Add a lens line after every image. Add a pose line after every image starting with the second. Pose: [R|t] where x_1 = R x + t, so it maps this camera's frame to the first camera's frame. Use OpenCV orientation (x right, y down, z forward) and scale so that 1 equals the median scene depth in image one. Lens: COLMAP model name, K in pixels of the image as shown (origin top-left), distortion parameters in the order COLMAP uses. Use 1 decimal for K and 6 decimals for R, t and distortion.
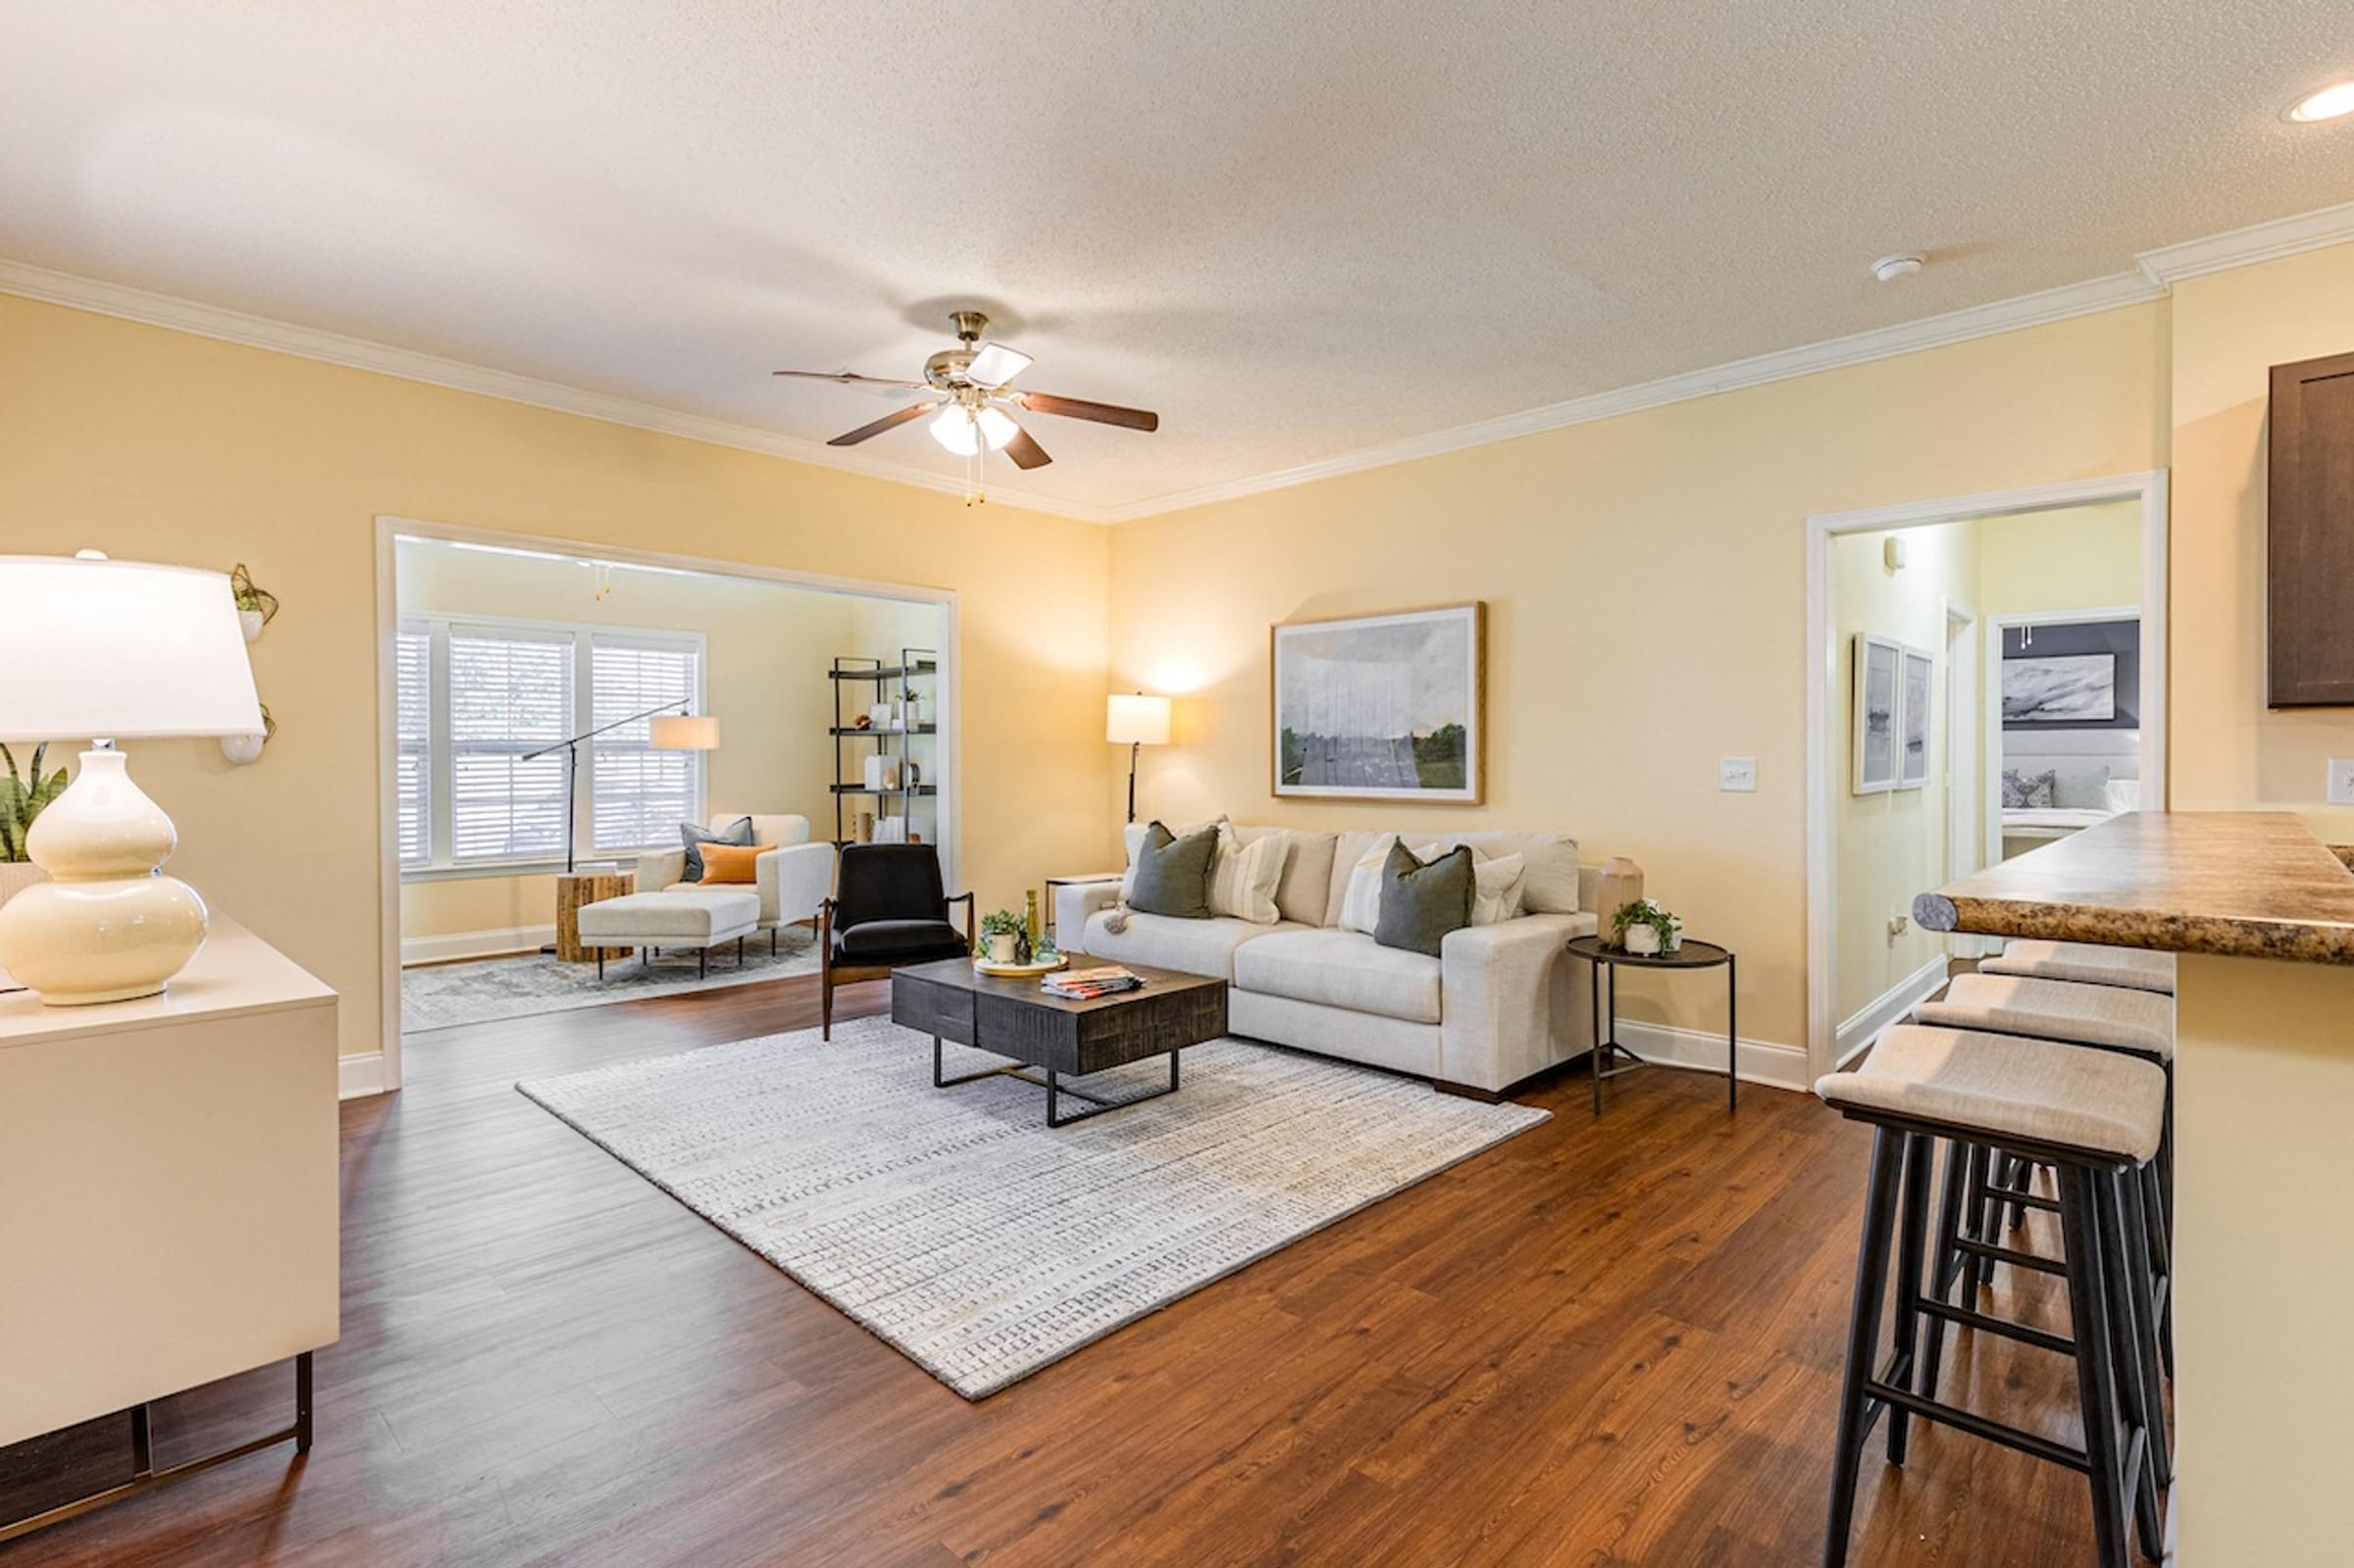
lens RADIAL K [[1115.2, 0, 1243.0], [0, 1115.2, 775.3], [0, 0, 1]] dist [0.010176, -0.000103]
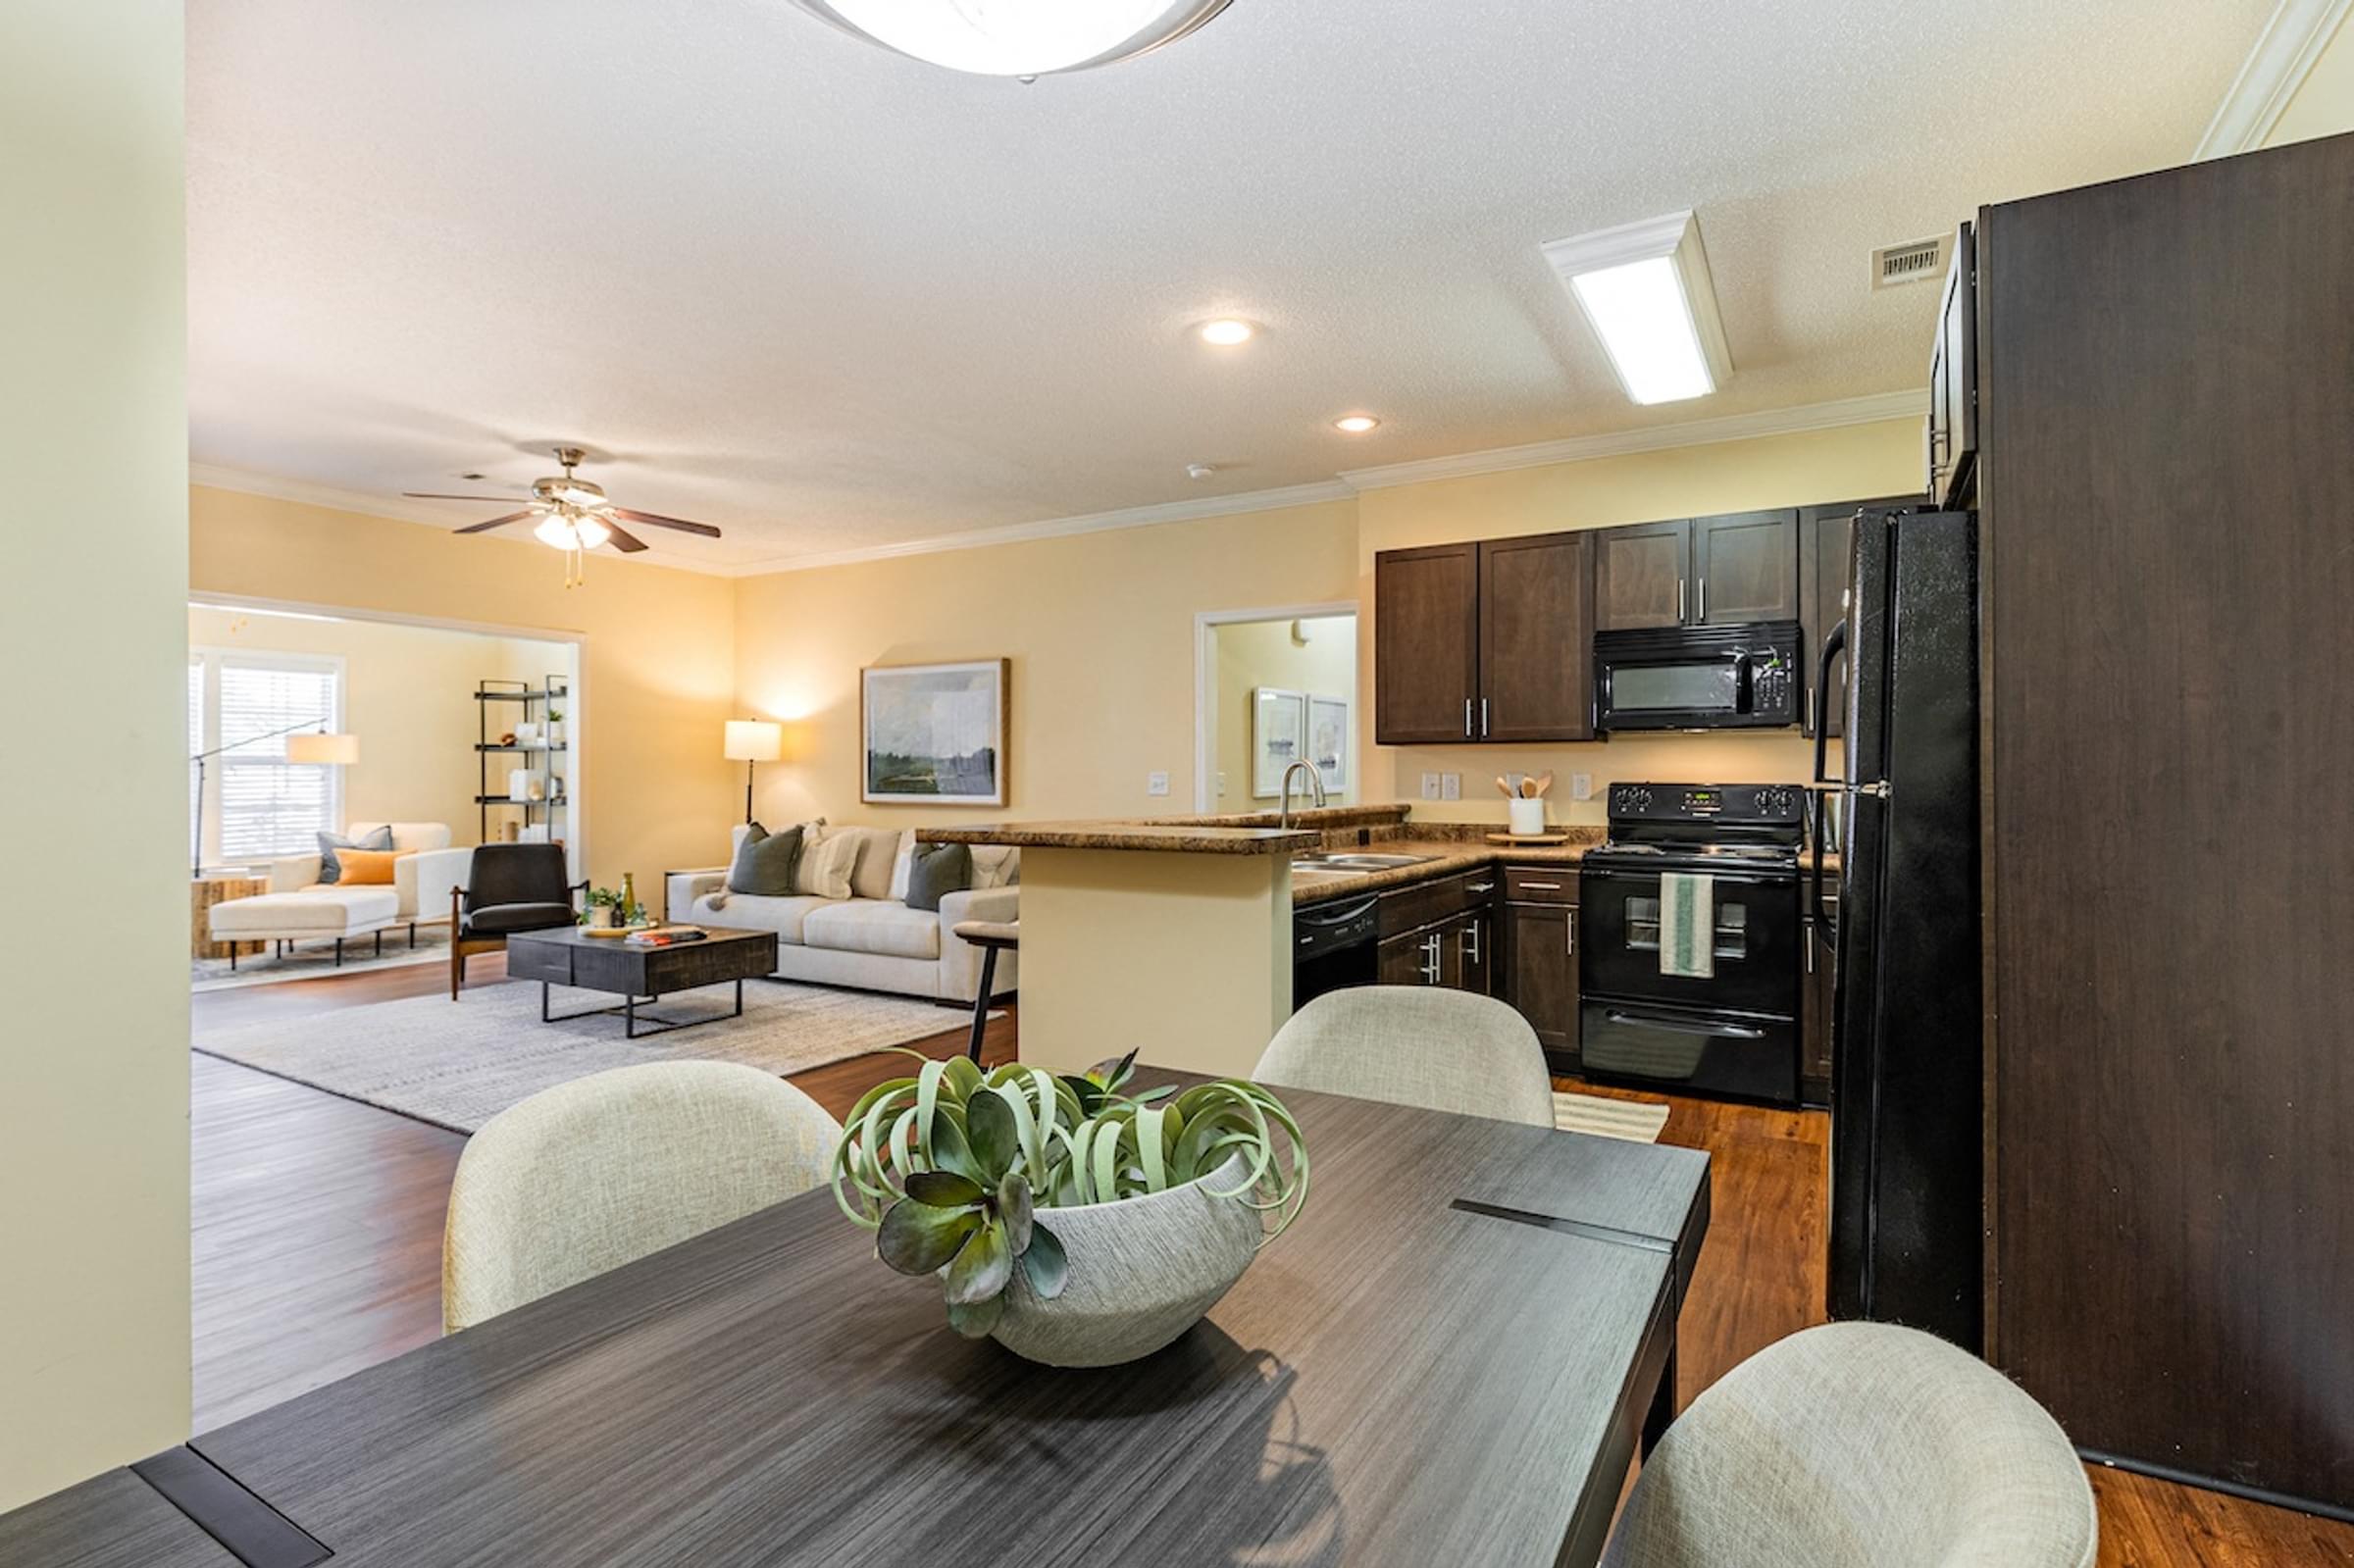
lens RADIAL K [[1101.3, 0, 1233.5], [0, 1101.3, 770.7], [0, 0, 1]] dist [0.002551, -0.000063]
pose [[0.973604, 0.000765, 0.228242, 0.165316], [0.002909, 0.999872, -0.015763, 0.003959], [-0.228225, 0.016011, 0.973477, -0.342579]]
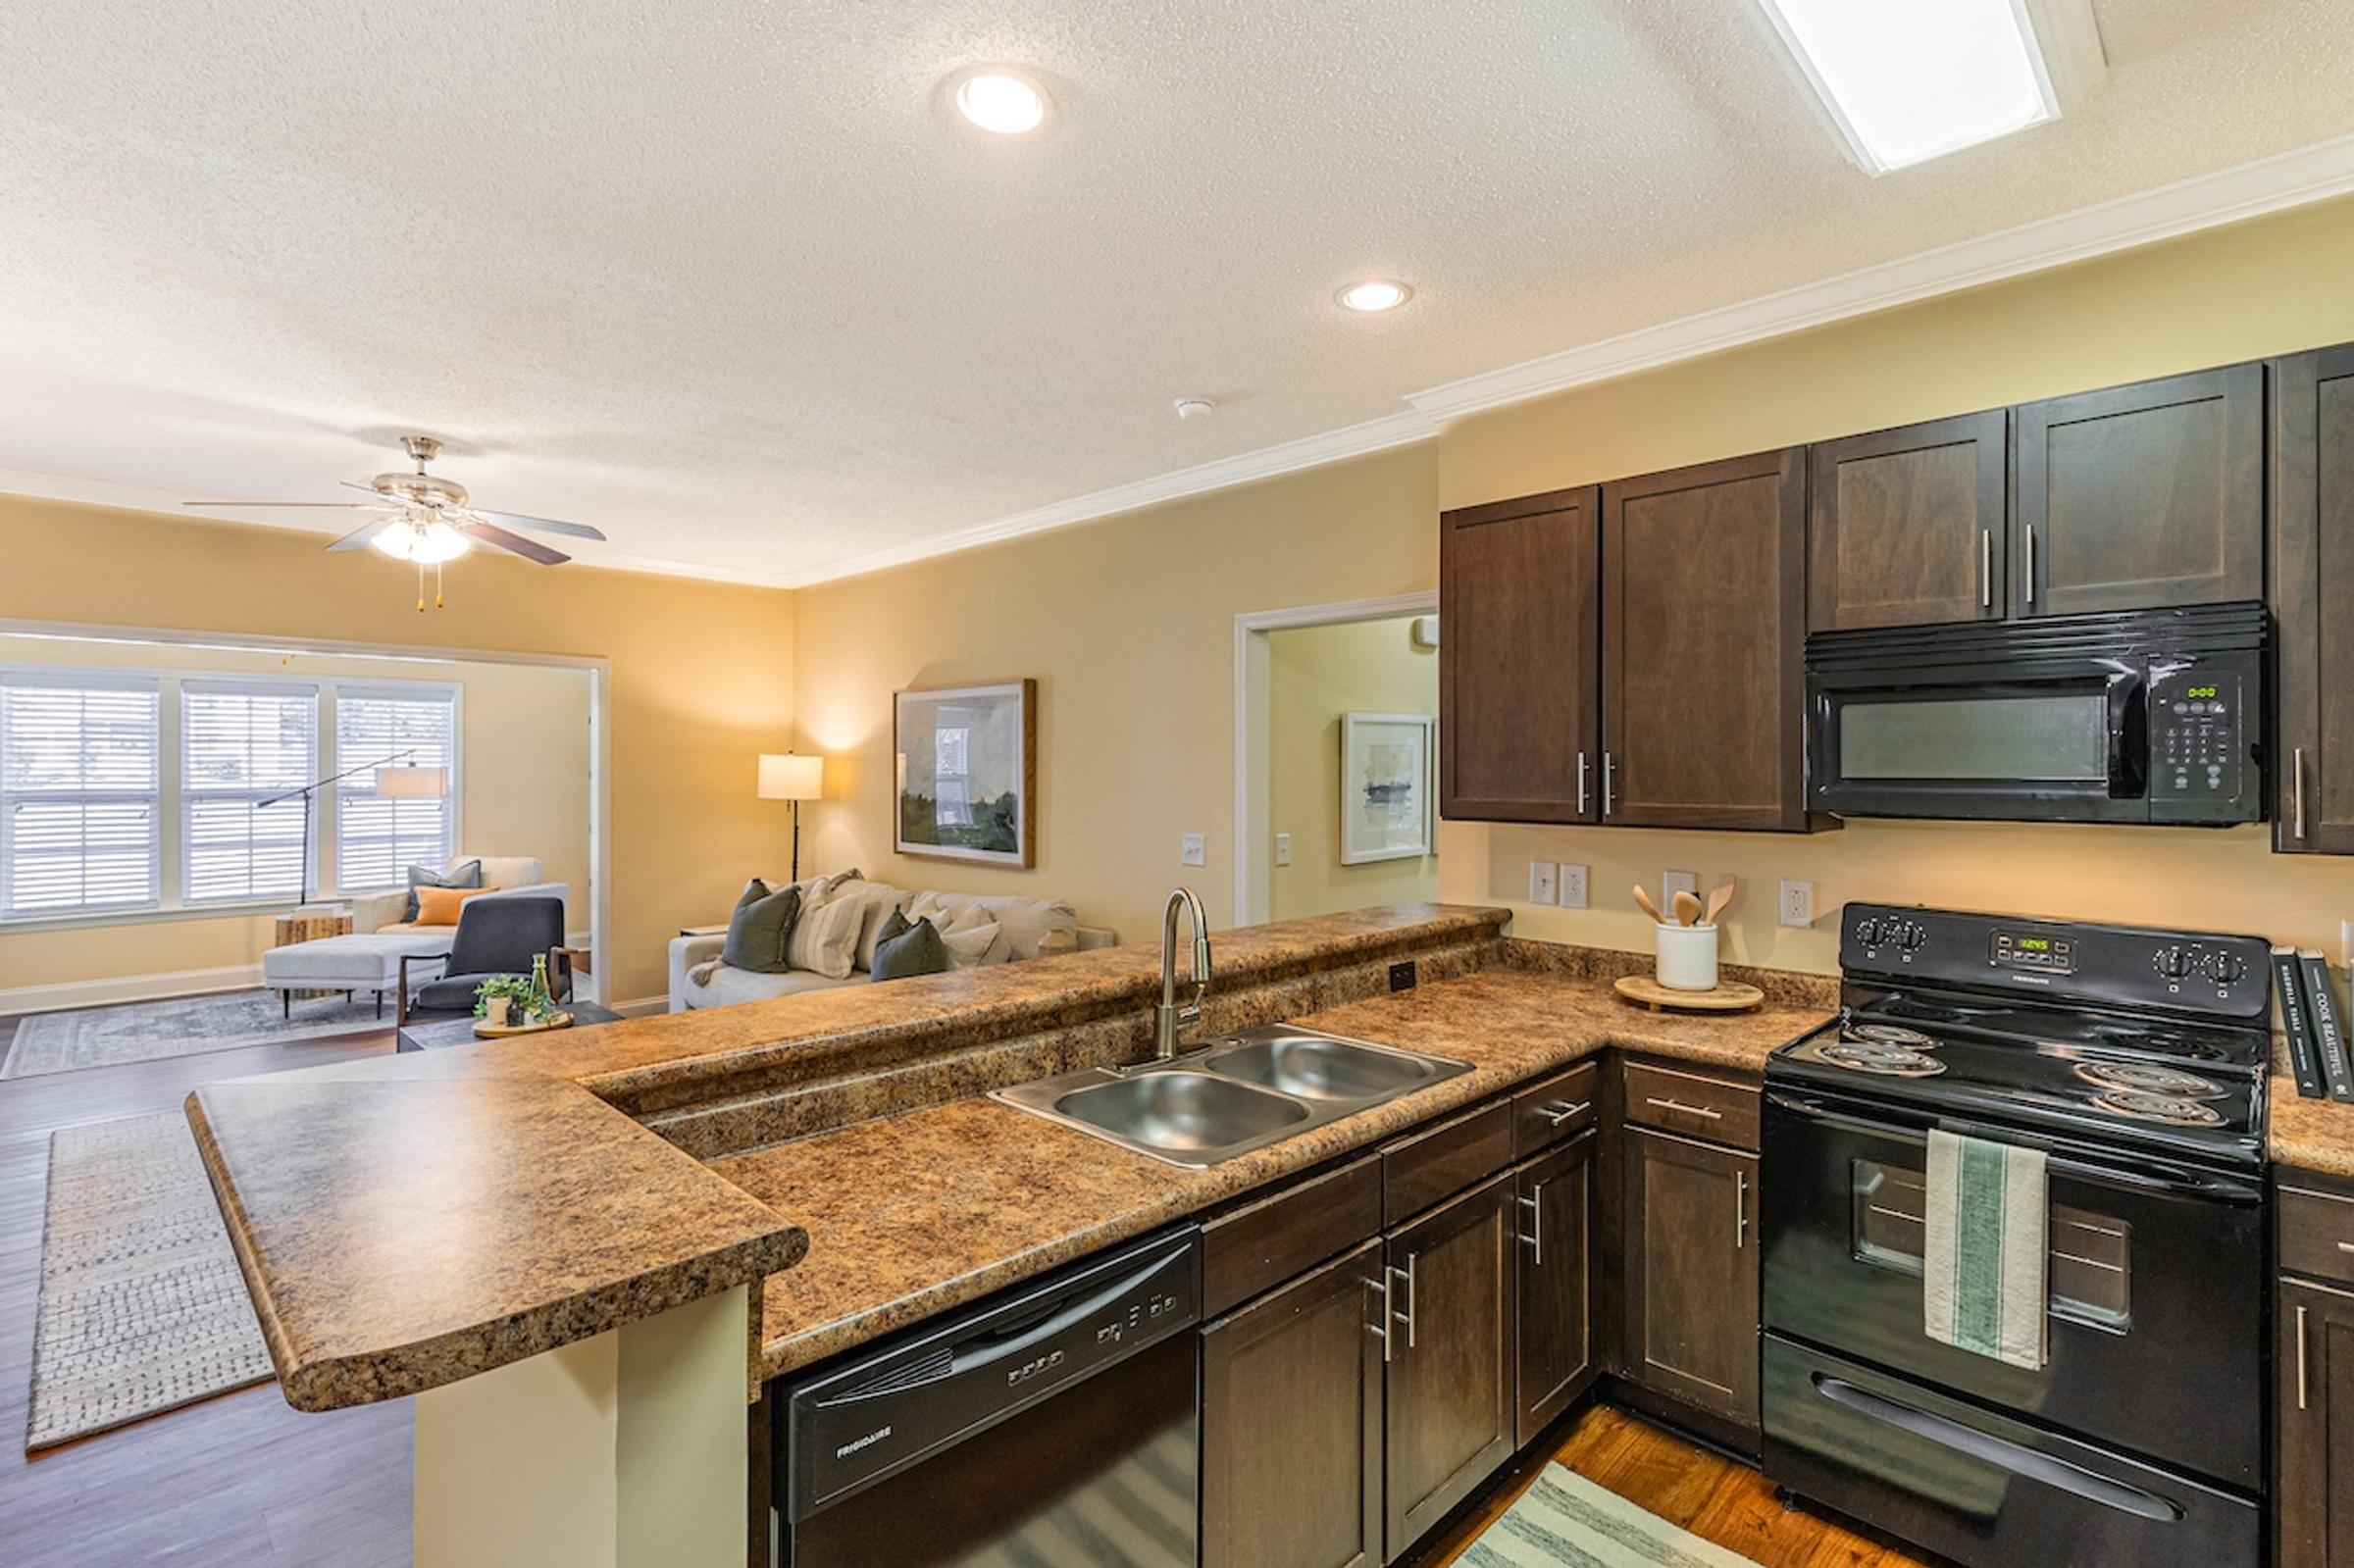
lens RADIAL K [[1101.3, 0, 1233.5], [0, 1101.3, 770.7], [0, 0, 1]] dist [0.002551, -0.000063]
pose [[0.999857, 0.003162, -0.016642, 0.396675], [-0.003356, 0.999927, -0.011609, -0.051756], [0.016604, 0.011664, 0.999794, -0.047577]]
